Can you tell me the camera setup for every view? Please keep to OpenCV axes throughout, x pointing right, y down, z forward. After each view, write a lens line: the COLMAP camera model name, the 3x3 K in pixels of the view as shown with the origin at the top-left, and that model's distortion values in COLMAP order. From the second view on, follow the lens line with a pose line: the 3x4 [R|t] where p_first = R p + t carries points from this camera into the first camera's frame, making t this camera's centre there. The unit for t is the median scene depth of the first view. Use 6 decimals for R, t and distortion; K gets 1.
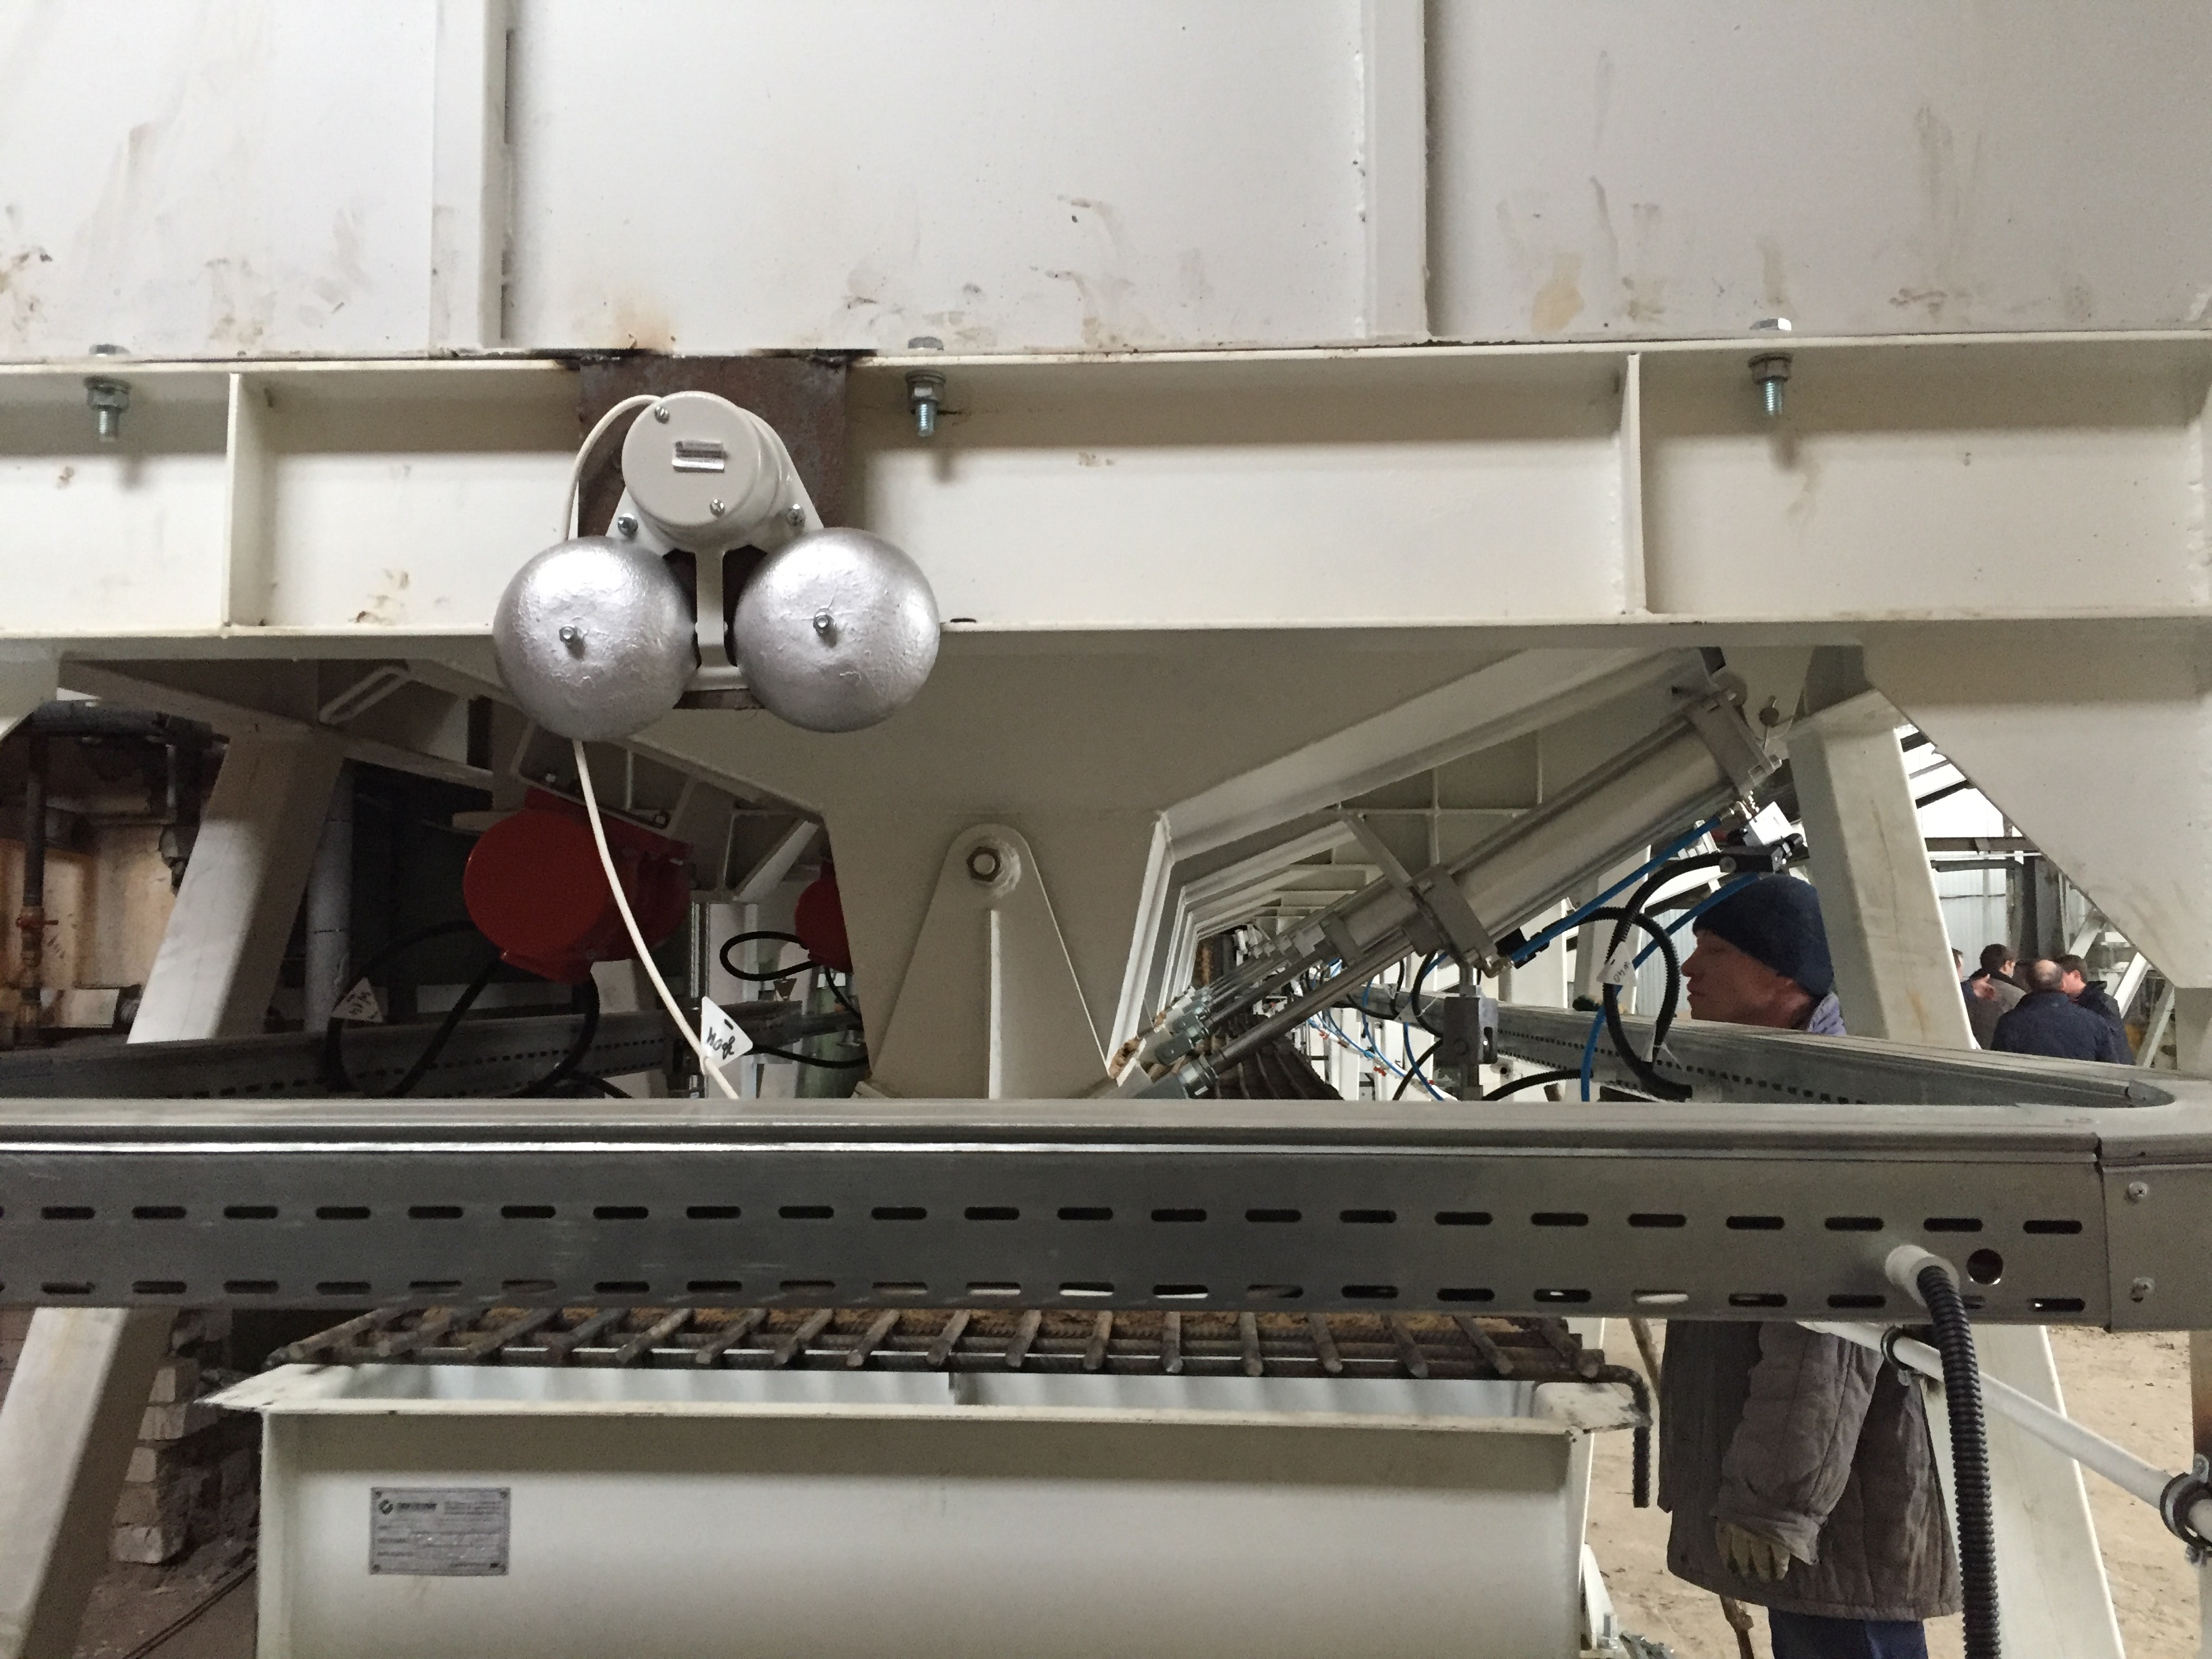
lens RADIAL K [[1851.6, 0, 1107.0], [0, 1851.6, 828.0], [0, 0, 1]] dist [0.089177, -0.107384]
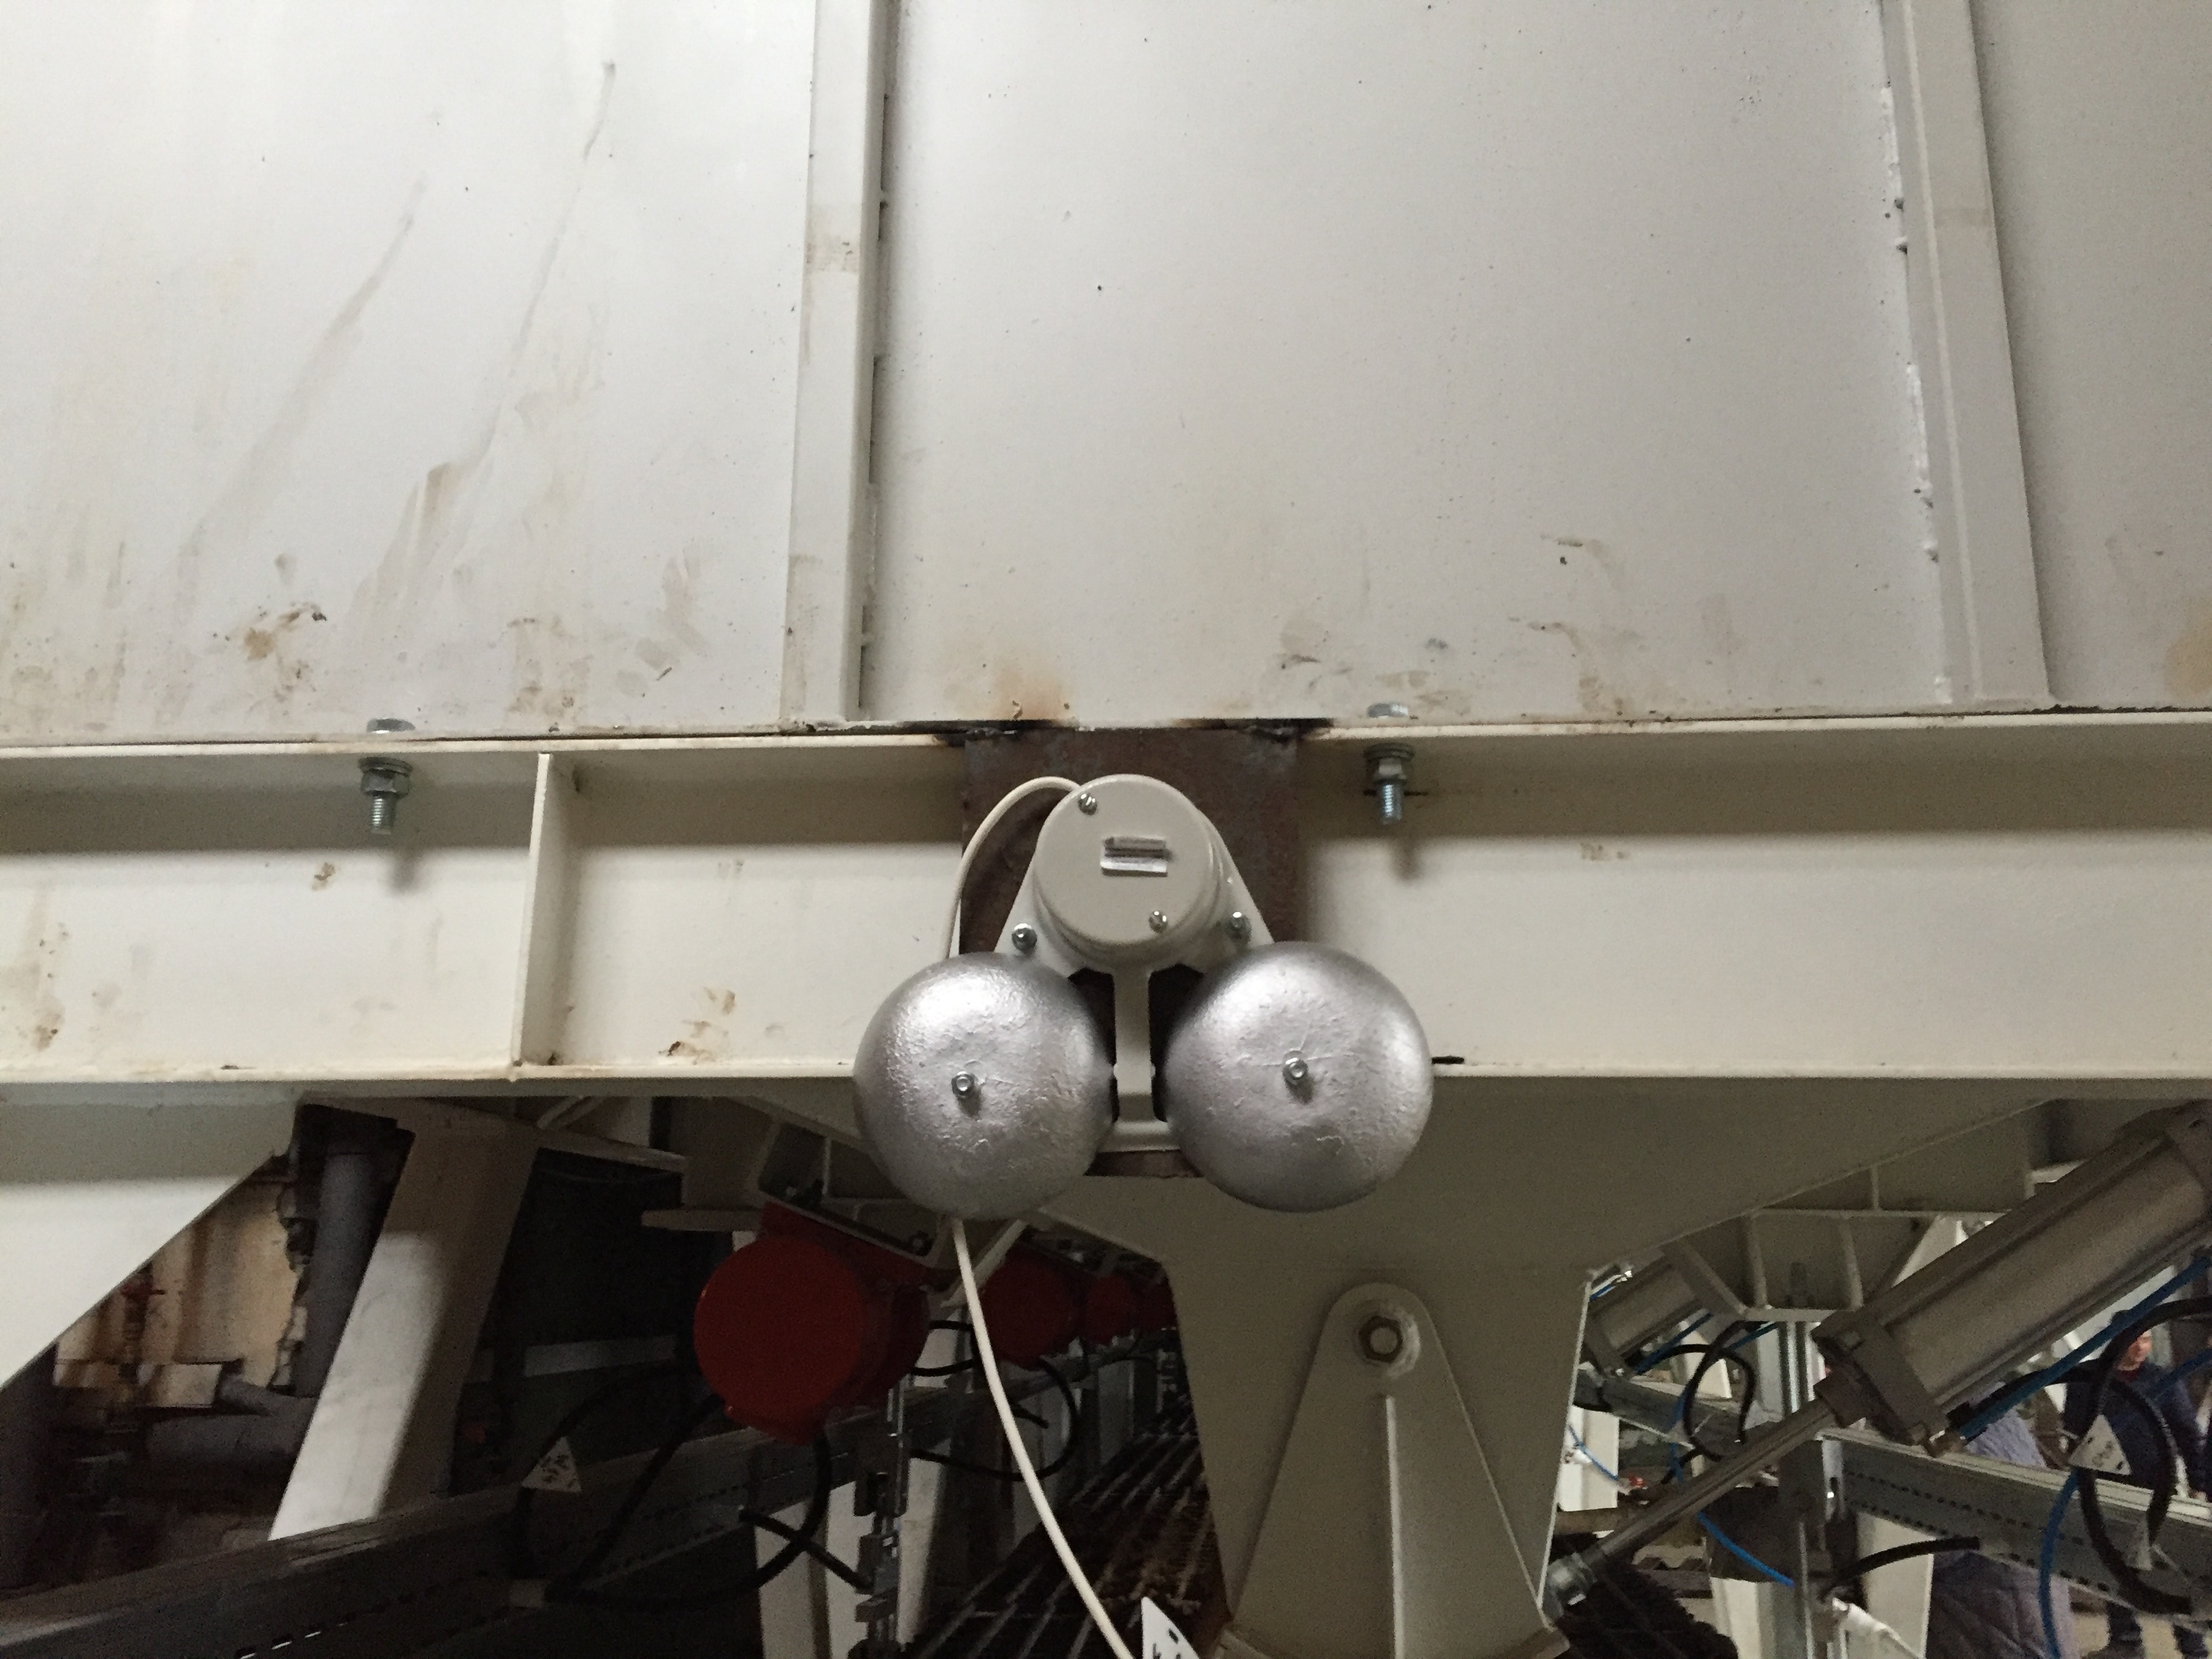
lens RADIAL K [[1851.6, 0, 1107.0], [0, 1851.6, 828.0], [0, 0, 1]] dist [0.089177, -0.107384]
pose [[0.999183, 0.000557, -0.040409, -0.185268], [-0.007373, 0.985635, -0.168727, -0.074129], [0.039734, 0.168887, 0.984834, 0.215534]]
